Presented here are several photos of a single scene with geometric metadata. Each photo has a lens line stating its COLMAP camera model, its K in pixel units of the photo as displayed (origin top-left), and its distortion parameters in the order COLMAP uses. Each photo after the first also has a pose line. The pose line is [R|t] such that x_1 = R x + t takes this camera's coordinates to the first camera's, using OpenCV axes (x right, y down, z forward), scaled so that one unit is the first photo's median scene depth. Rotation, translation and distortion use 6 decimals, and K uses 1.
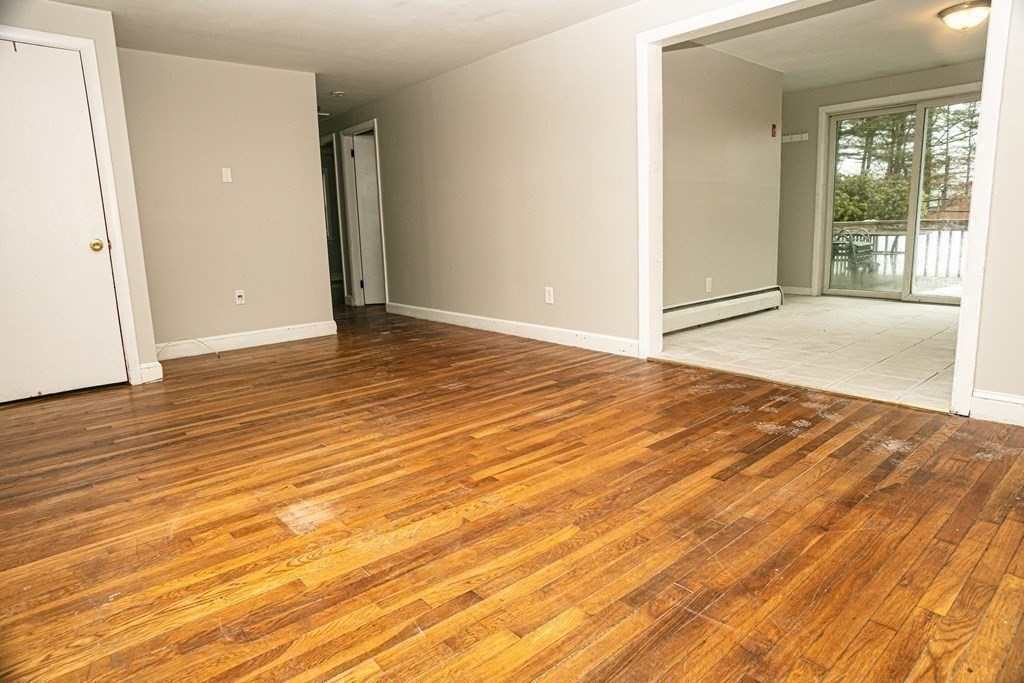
lens RADIAL K [[602.5, 0, 523.1], [0, 602.5, 330.5], [0, 0, 1]] dist [-0.091023, 0.060409]
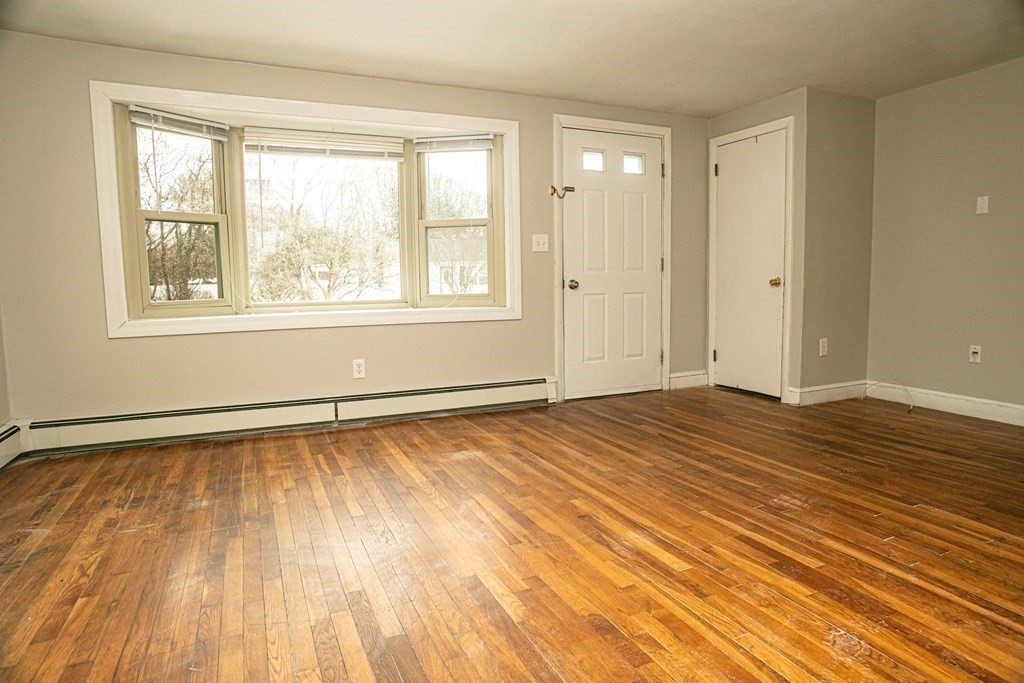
lens RADIAL K [[602.5, 0, 523.1], [0, 602.5, 330.5], [0, 0, 1]] dist [-0.091023, 0.060409]
pose [[-0.281100, 0.123358, -0.951717, 0.837153], [-0.145979, 0.974668, 0.169449, -0.244646], [0.948511, 0.186563, -0.255972, 1.125415]]
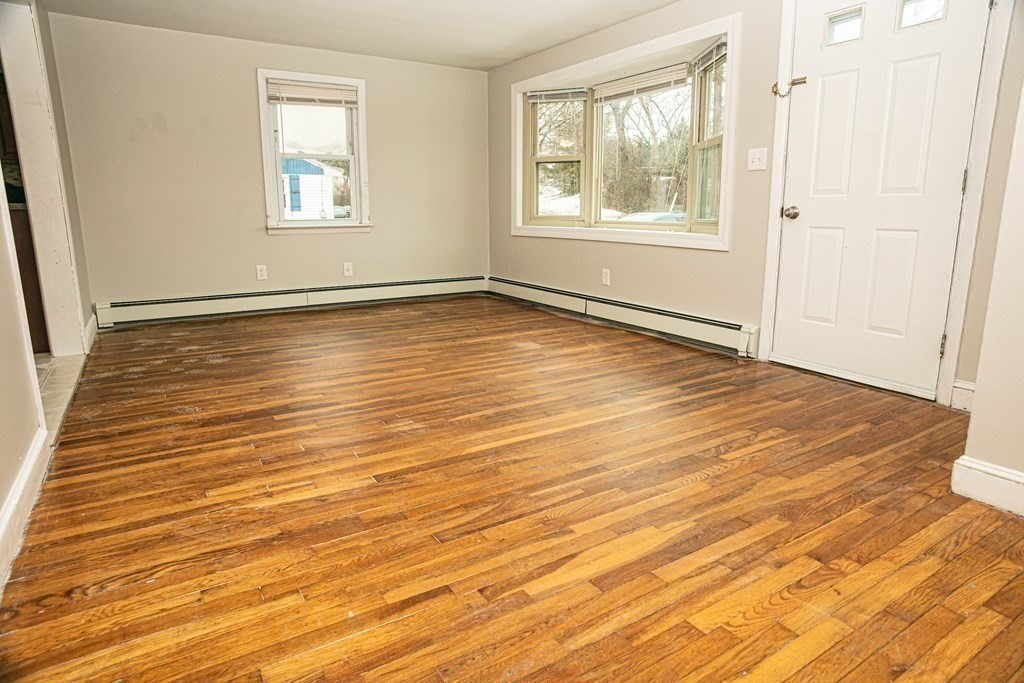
lens RADIAL K [[602.5, 0, 523.1], [0, 602.5, 330.5], [0, 0, 1]] dist [-0.091023, 0.060409]
pose [[-0.988606, 0.001042, 0.150520, -0.487779], [0.055423, 0.932243, 0.357563, -0.351985], [-0.139949, 0.361832, -0.921679, 2.143589]]
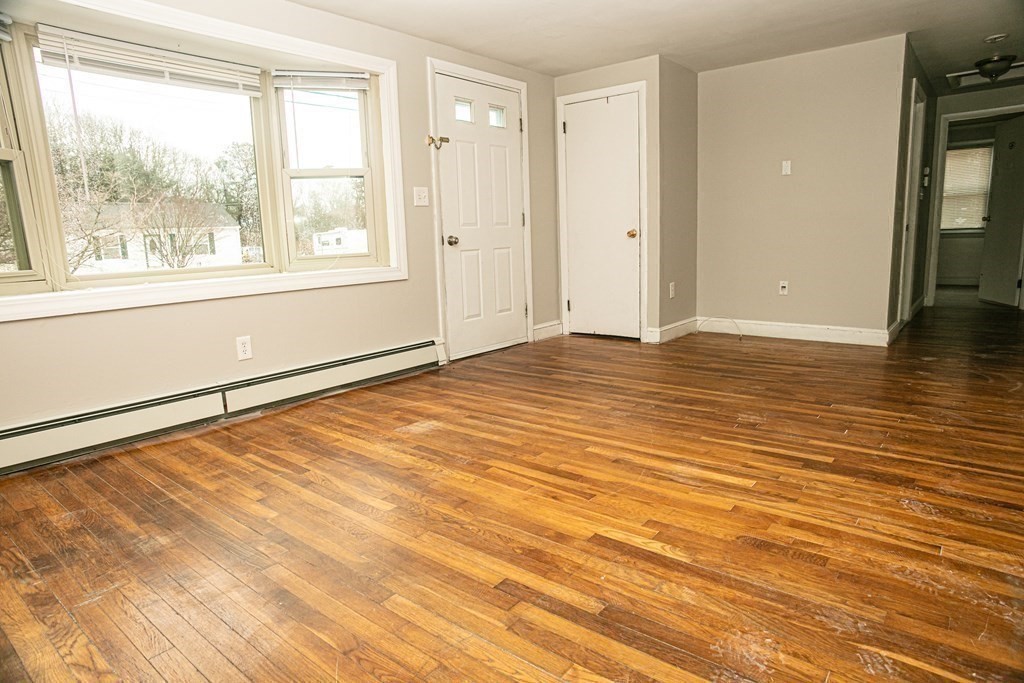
lens RADIAL K [[602.5, 0, 523.1], [0, 602.5, 330.5], [0, 0, 1]] dist [-0.091023, 0.060409]
pose [[0.173483, 0.185798, -0.967152, 0.817740], [-0.146385, 0.975999, 0.161240, -0.154566], [0.973897, 0.113604, 0.196517, 0.686648]]
